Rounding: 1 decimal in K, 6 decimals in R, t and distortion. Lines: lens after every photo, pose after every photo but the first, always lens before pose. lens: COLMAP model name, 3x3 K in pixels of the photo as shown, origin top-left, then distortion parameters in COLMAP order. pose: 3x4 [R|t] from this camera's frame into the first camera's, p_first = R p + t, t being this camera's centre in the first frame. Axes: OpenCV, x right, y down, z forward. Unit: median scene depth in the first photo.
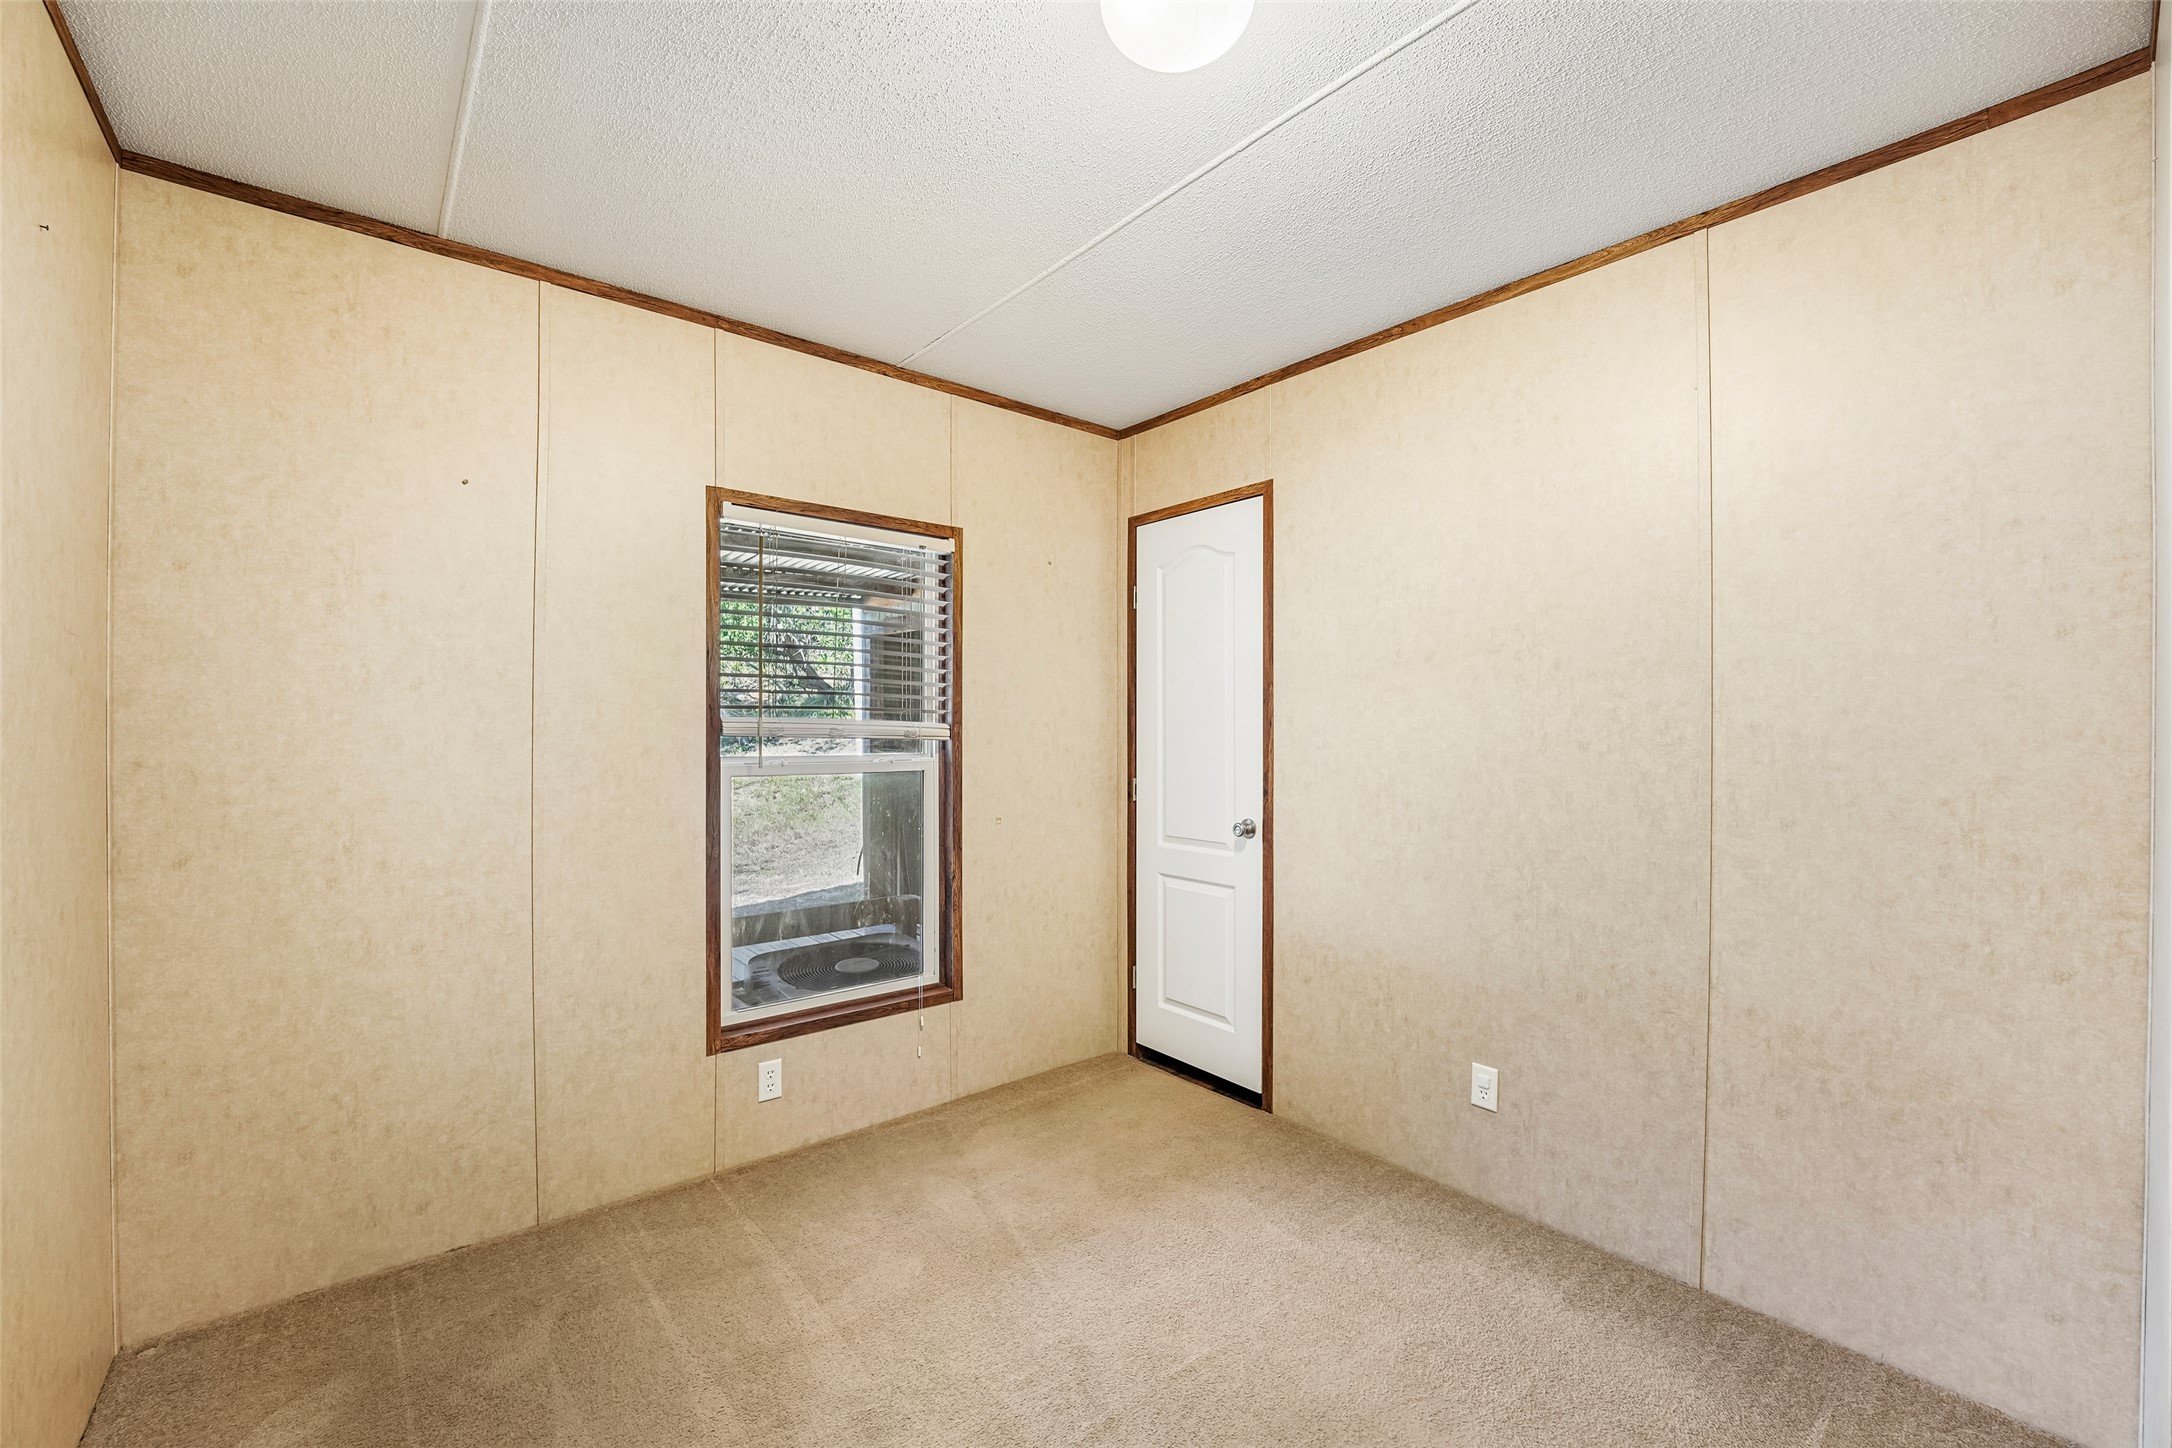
lens RADIAL K [[882.1, 0, 1091.9], [0, 882.1, 722.6], [0, 0, 1]] dist [-0.026090, 0.001505]
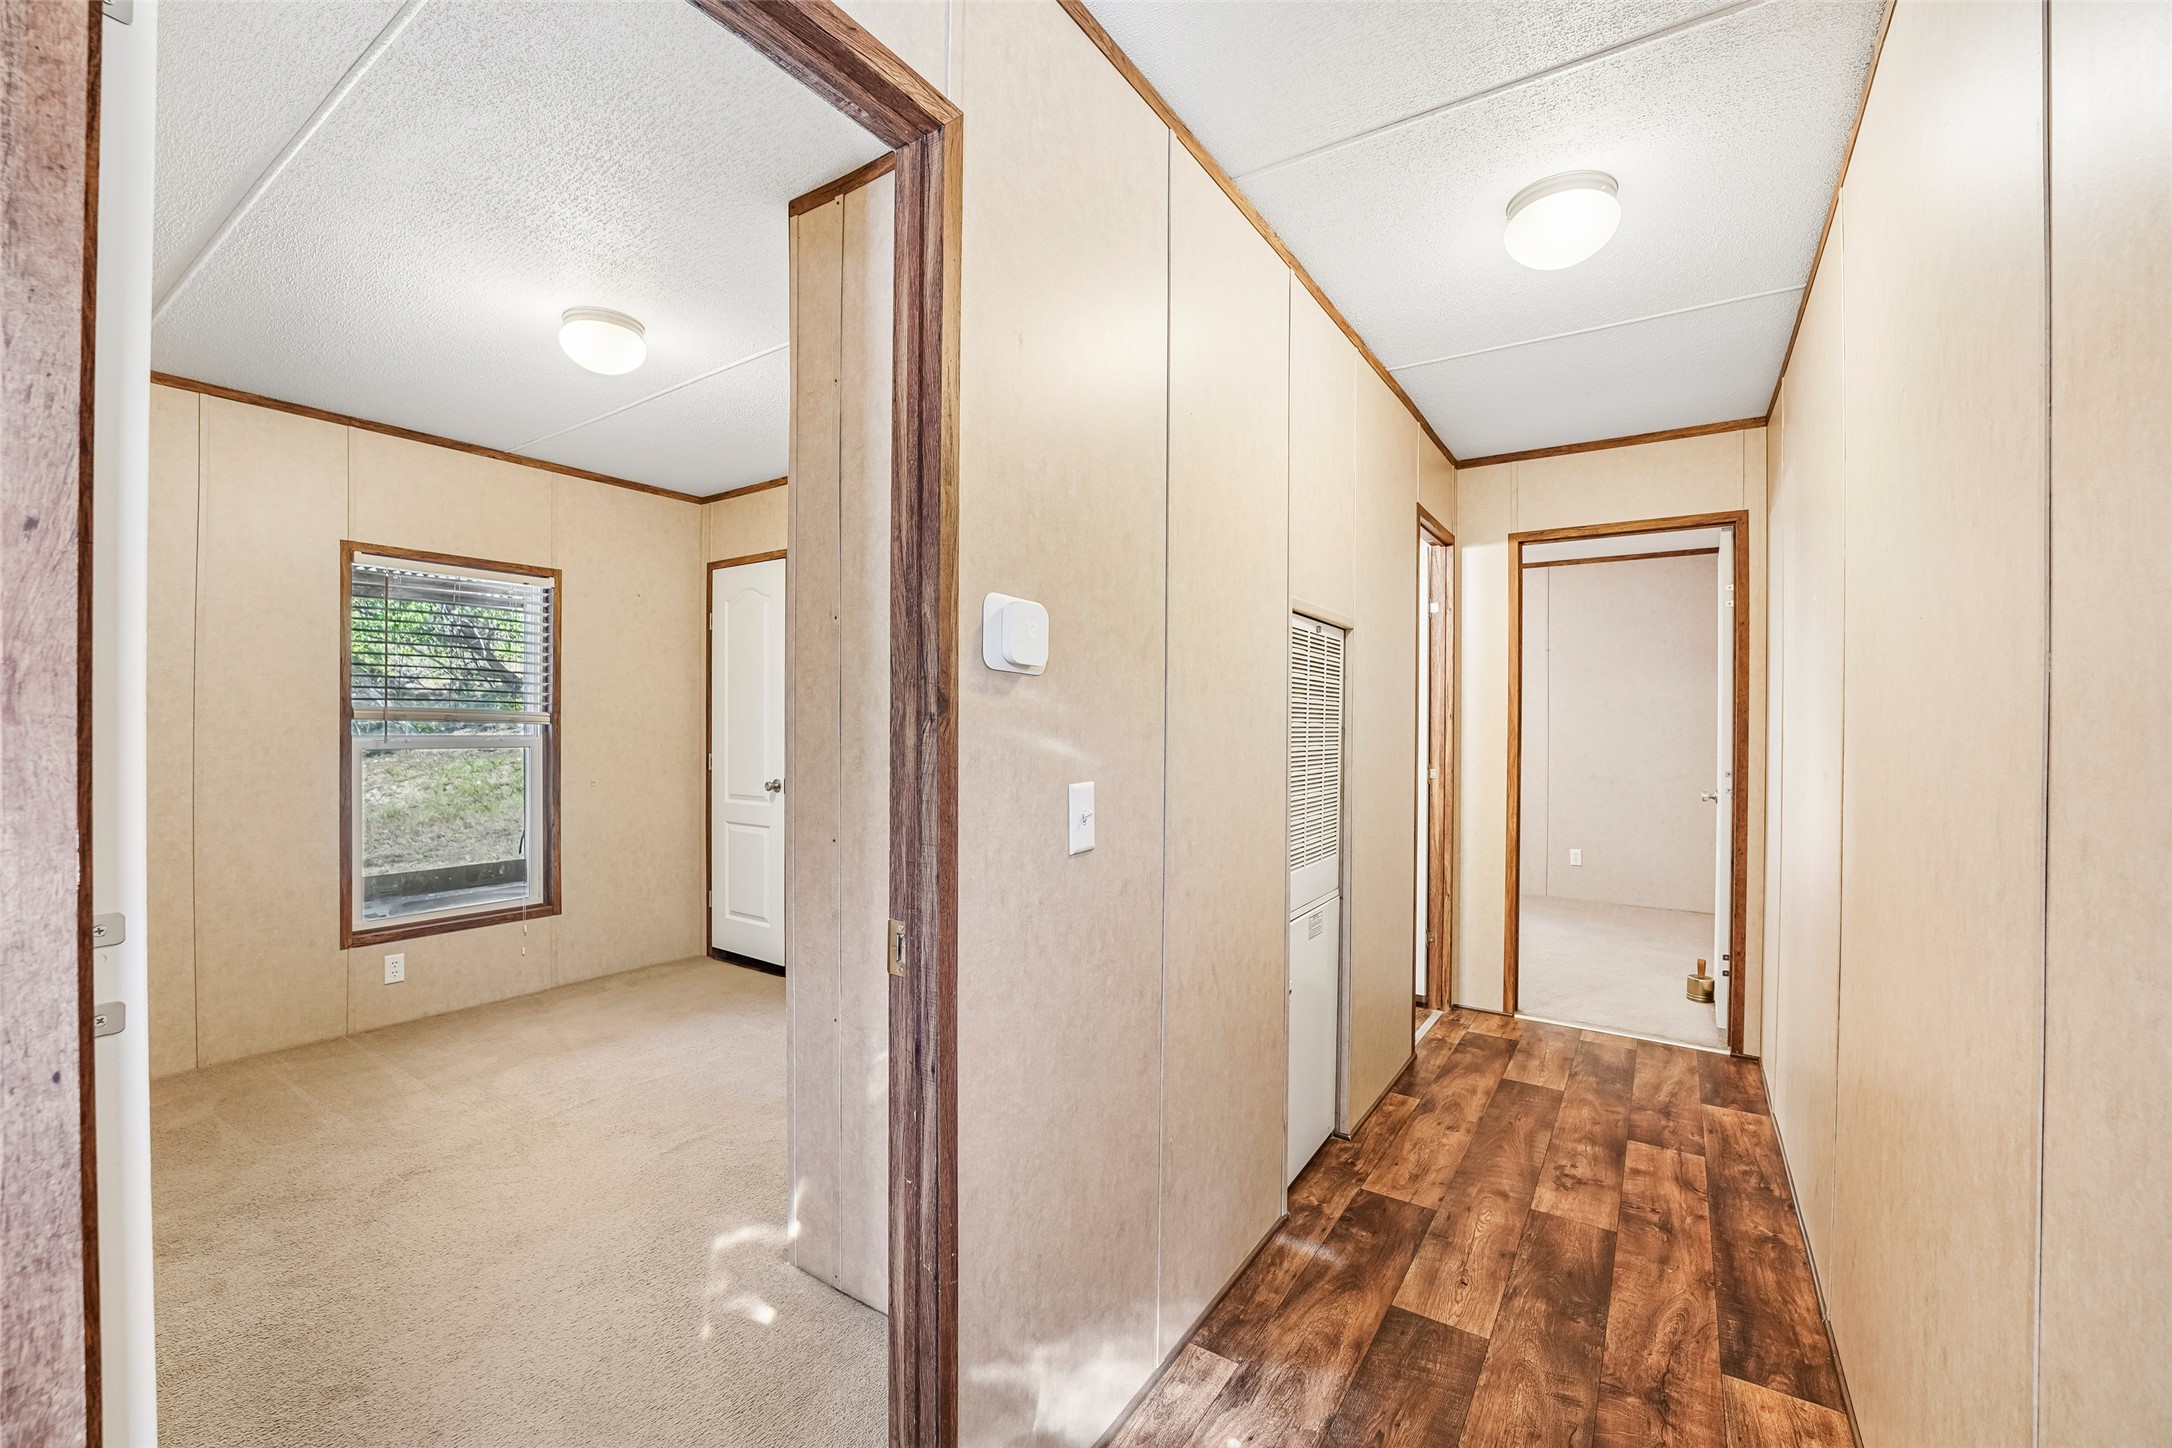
lens RADIAL K [[882.1, 0, 1084.6], [0, 882.1, 722.1], [0, 0, 1]] dist [-0.026090, 0.001505]
pose [[0.962974, 0.004107, 0.269563, 0.277848], [-0.005754, 0.999969, 0.005321, 0.004340], [-0.269533, -0.006675, 0.962968, -0.543079]]
